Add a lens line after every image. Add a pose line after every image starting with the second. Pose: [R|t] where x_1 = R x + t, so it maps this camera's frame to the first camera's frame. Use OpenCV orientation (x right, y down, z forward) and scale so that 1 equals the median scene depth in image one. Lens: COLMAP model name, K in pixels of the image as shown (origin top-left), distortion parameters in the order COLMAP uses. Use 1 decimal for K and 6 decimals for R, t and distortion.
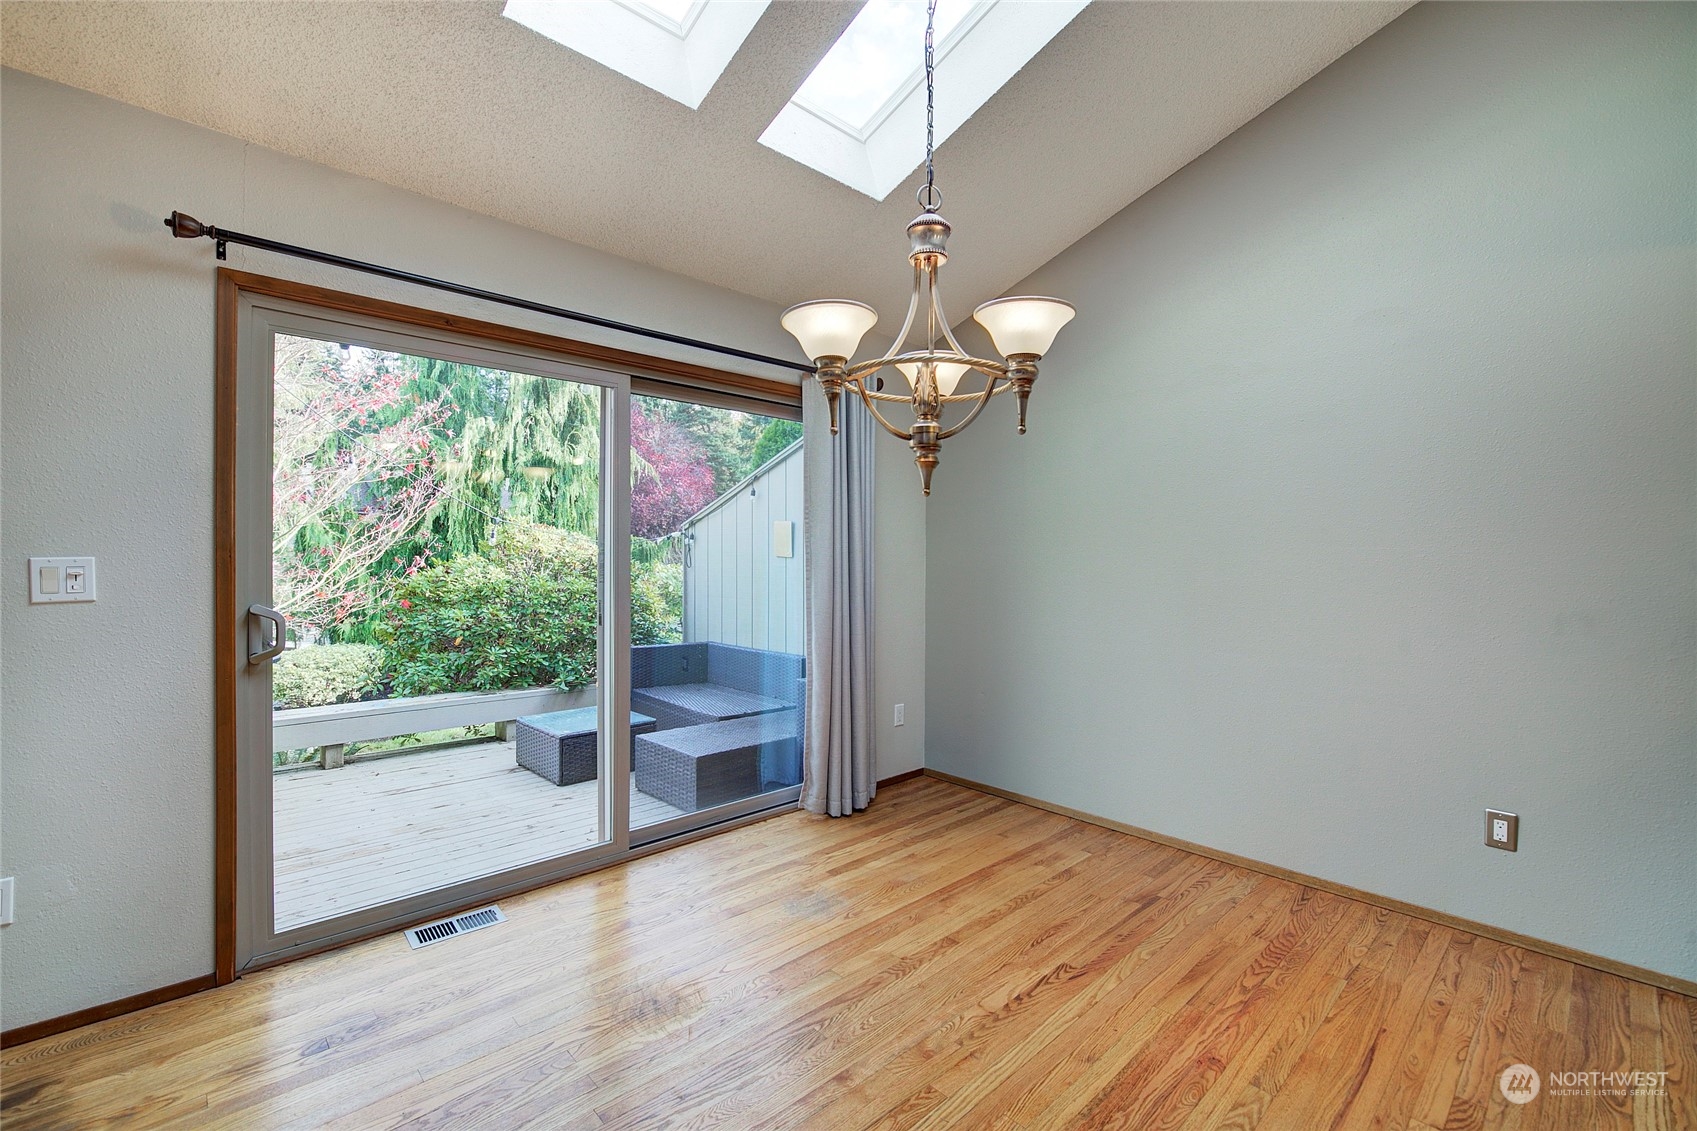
lens RADIAL K [[725.9, 0, 847.0], [0, 725.9, 560.5], [0, 0, 1]] dist [-0.013566, 0.000140]
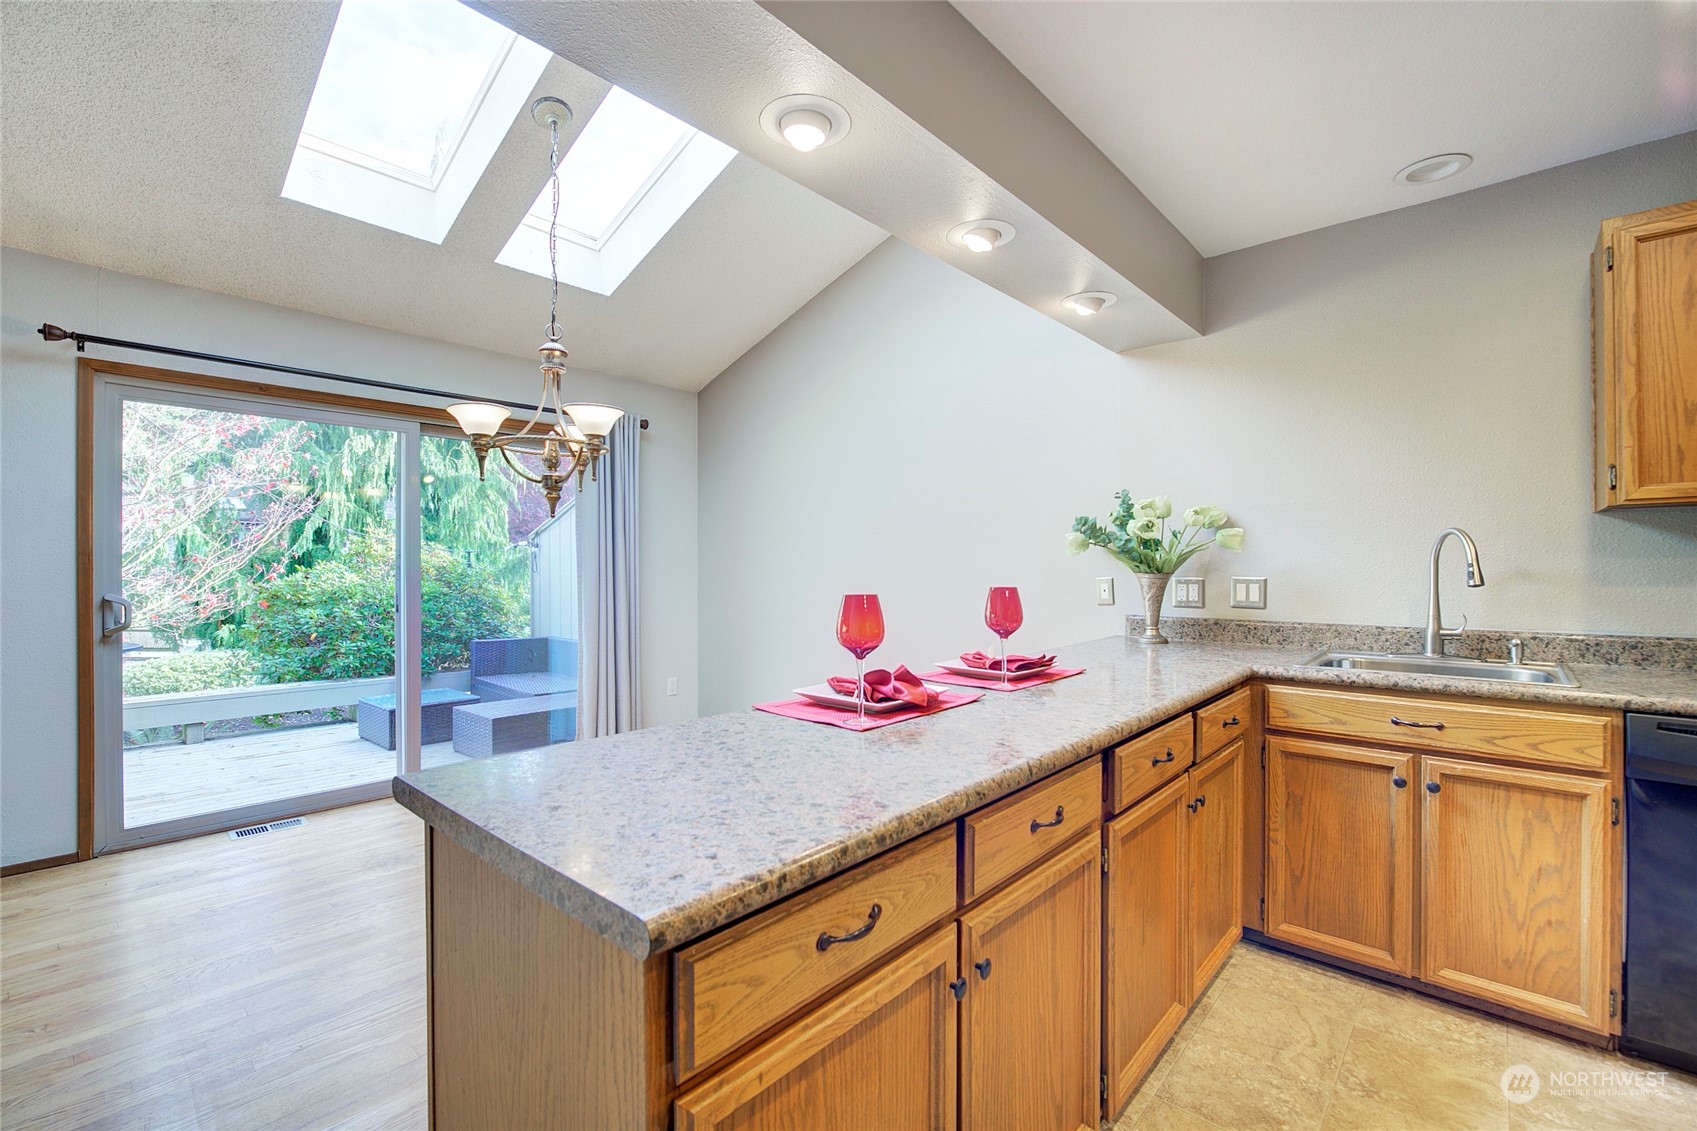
lens RADIAL K [[727.2, 0, 841.7], [0, 727.2, 567.0], [0, 0, 1]] dist [-0.011698, 0.000147]
pose [[0.996553, -0.006900, 0.082675, 0.365706], [0.007189, 0.999969, -0.003196, 0.017180], [-0.082650, 0.003779, 0.996571, -0.387328]]
